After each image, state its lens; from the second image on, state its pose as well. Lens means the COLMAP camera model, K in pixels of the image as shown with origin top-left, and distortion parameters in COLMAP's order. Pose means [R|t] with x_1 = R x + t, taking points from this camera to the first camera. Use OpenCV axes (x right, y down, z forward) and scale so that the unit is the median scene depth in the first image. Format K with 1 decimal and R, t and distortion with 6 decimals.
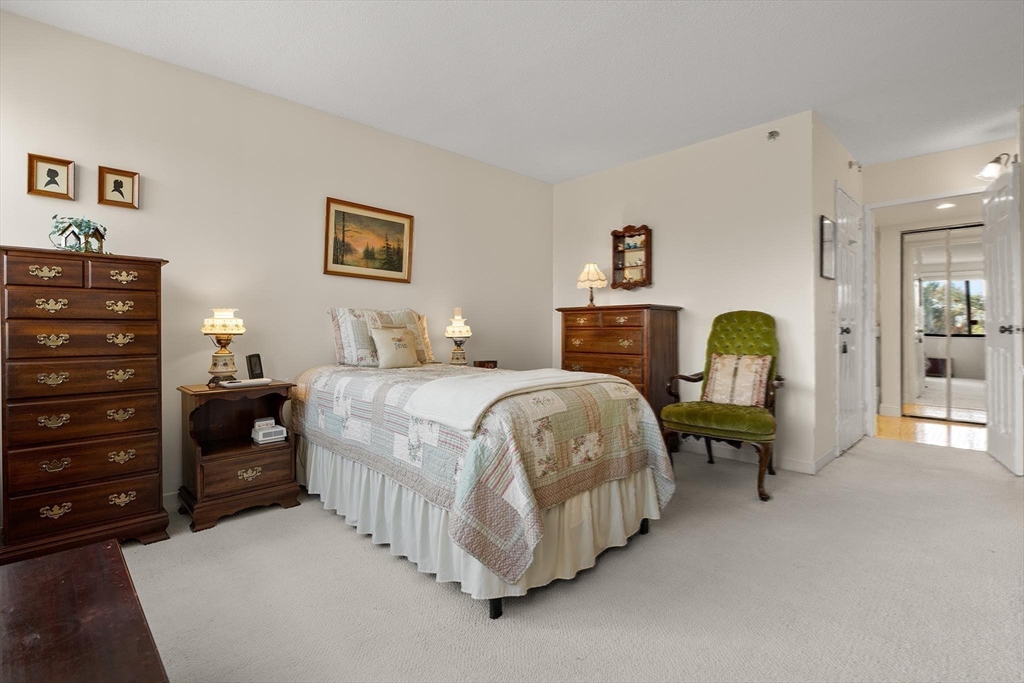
lens RADIAL K [[477.2, 0, 536.6], [0, 477.2, 337.6], [0, 0, 1]] dist [-0.000620, 0.000434]
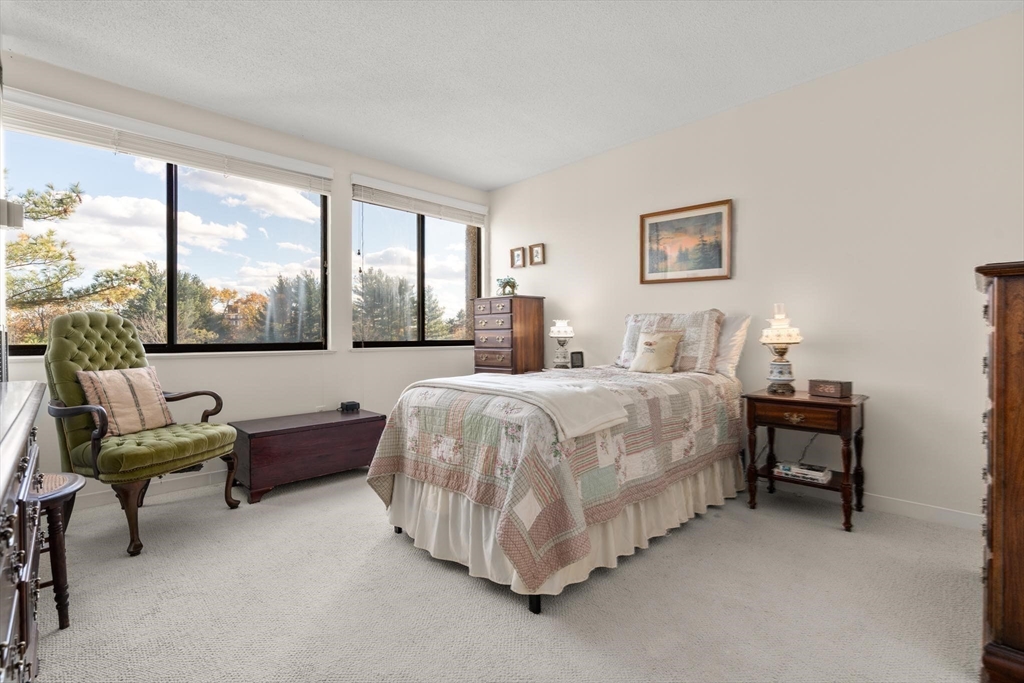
lens RADIAL K [[464.2, 0, 506.0], [0, 464.2, 343.6], [0, 0, 1]] dist [-0.006137, 0.000048]
pose [[-0.032095, 0.003684, -0.999478, 0.602832], [-0.028718, 0.999577, 0.004606, 0.008531], [0.999072, 0.028851, -0.031976, 0.671692]]
